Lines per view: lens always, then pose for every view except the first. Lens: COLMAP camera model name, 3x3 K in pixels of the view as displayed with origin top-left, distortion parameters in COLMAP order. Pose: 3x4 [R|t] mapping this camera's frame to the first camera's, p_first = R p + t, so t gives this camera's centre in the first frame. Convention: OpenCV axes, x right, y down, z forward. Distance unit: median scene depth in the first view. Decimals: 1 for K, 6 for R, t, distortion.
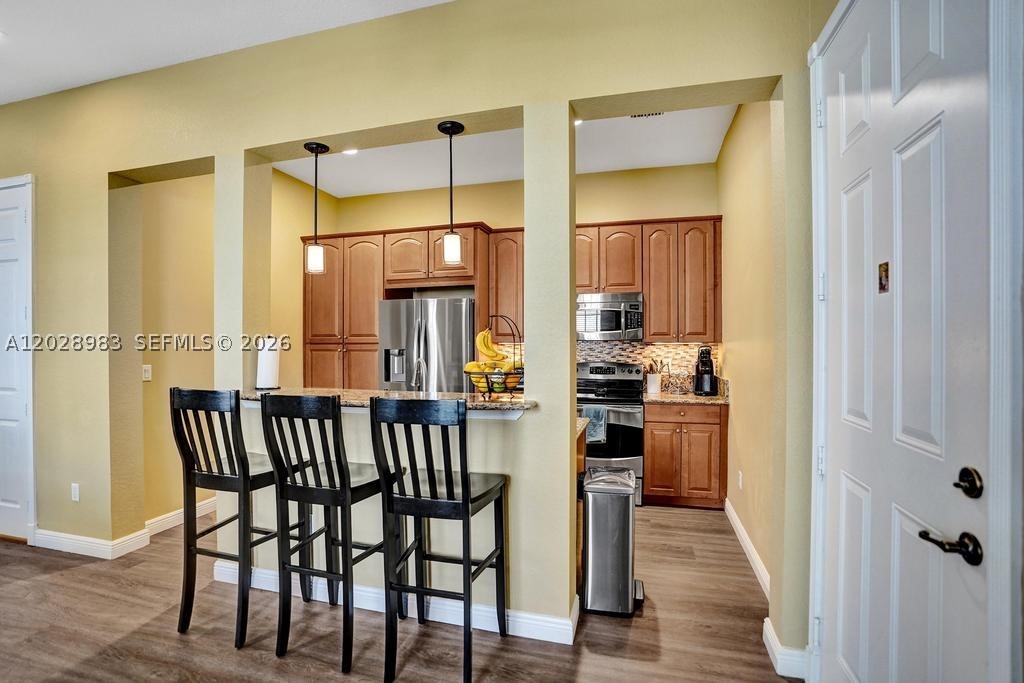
lens RADIAL K [[482.9, 0, 512.0], [0, 482.9, 341.5], [0, 0, 1]] dist [-0.086613, 0.030530]
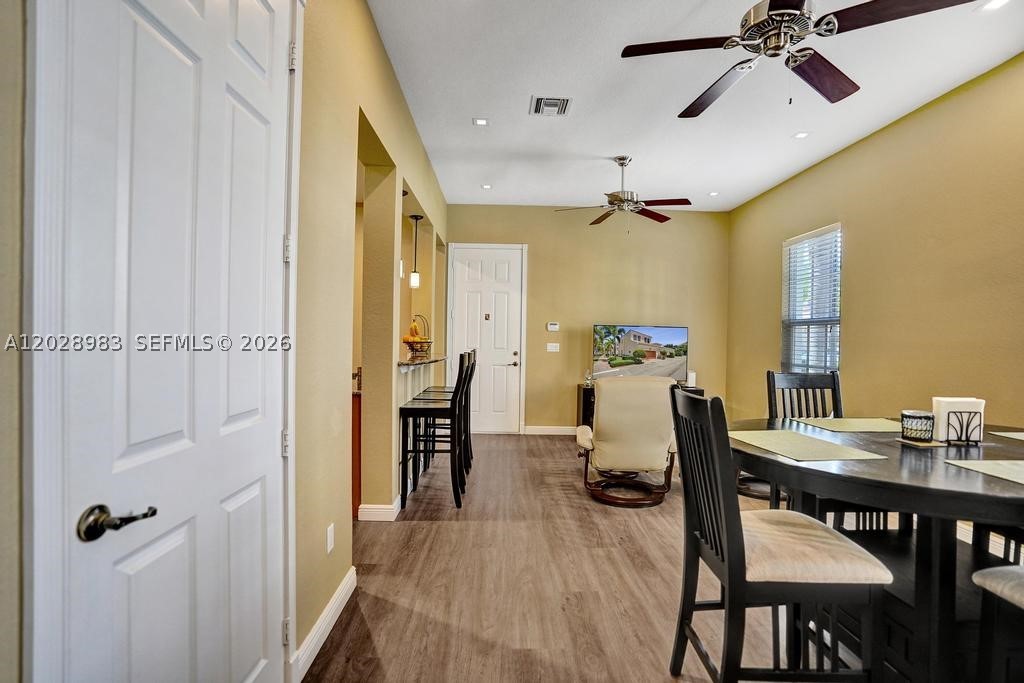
lens RADIAL K [[482.9, 0, 512.0], [0, 482.9, 341.5], [0, 0, 1]] dist [-0.086613, 0.030530]
pose [[-0.297069, -0.006835, 0.954832, -1.945693], [-0.012166, 0.999920, 0.003373, 0.042232], [-0.954779, -0.010614, -0.297128, 1.093758]]
